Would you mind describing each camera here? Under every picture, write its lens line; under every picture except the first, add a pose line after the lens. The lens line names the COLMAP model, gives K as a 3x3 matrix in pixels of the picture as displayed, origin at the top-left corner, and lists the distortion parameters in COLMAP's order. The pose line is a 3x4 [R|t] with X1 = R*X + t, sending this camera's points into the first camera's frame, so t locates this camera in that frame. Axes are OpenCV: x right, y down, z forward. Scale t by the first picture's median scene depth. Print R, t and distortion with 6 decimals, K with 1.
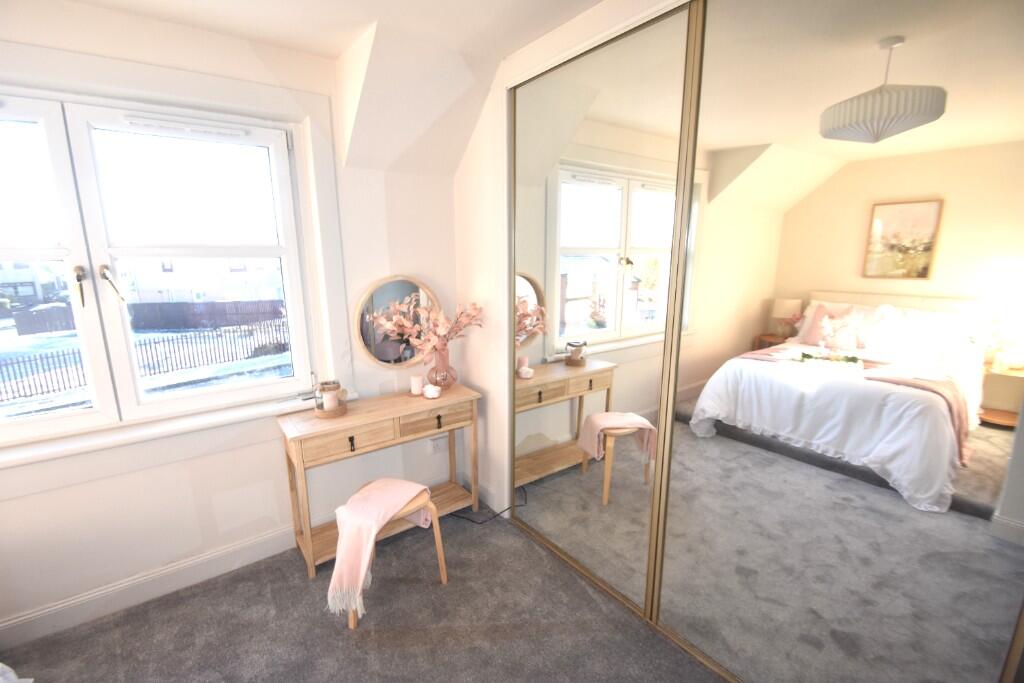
lens RADIAL K [[448.5, 0, 508.8], [0, 448.5, 346.2], [0, 0, 1]] dist [-0.004179, -0.000613]
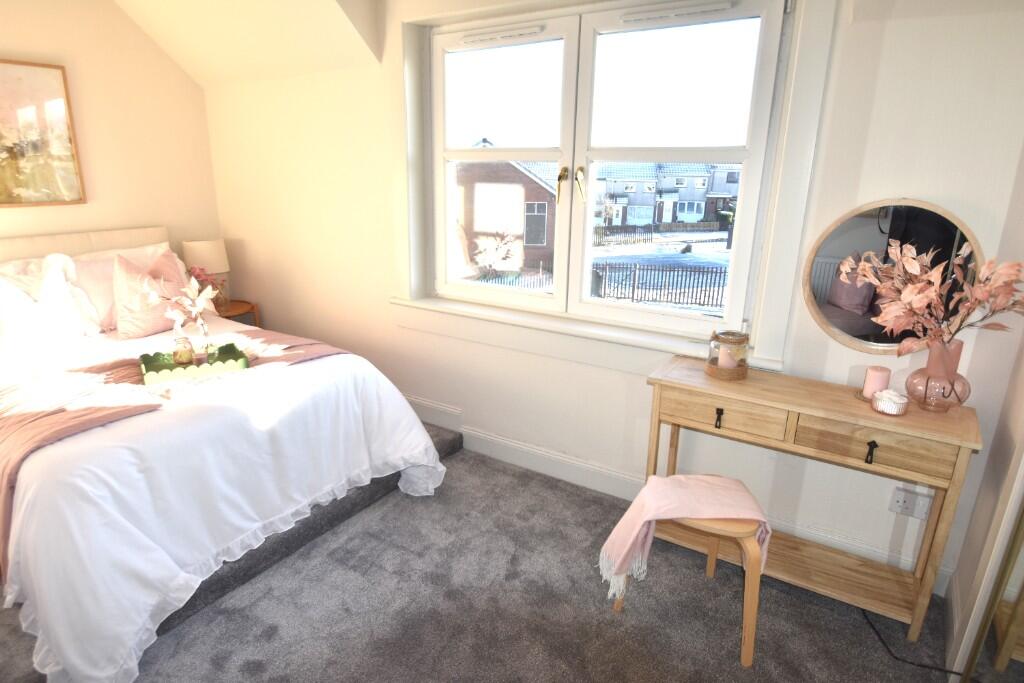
lens RADIAL K [[586.4, 0, 509.5], [0, 586.4, 342.0], [0, 0, 1]] dist [-0.002160, -0.000522]
pose [[0.360544, 0.276802, -0.890724, 0.345231], [-0.208977, 0.954647, 0.212078, -0.035349], [0.909031, 0.109677, 0.402037, 0.269321]]
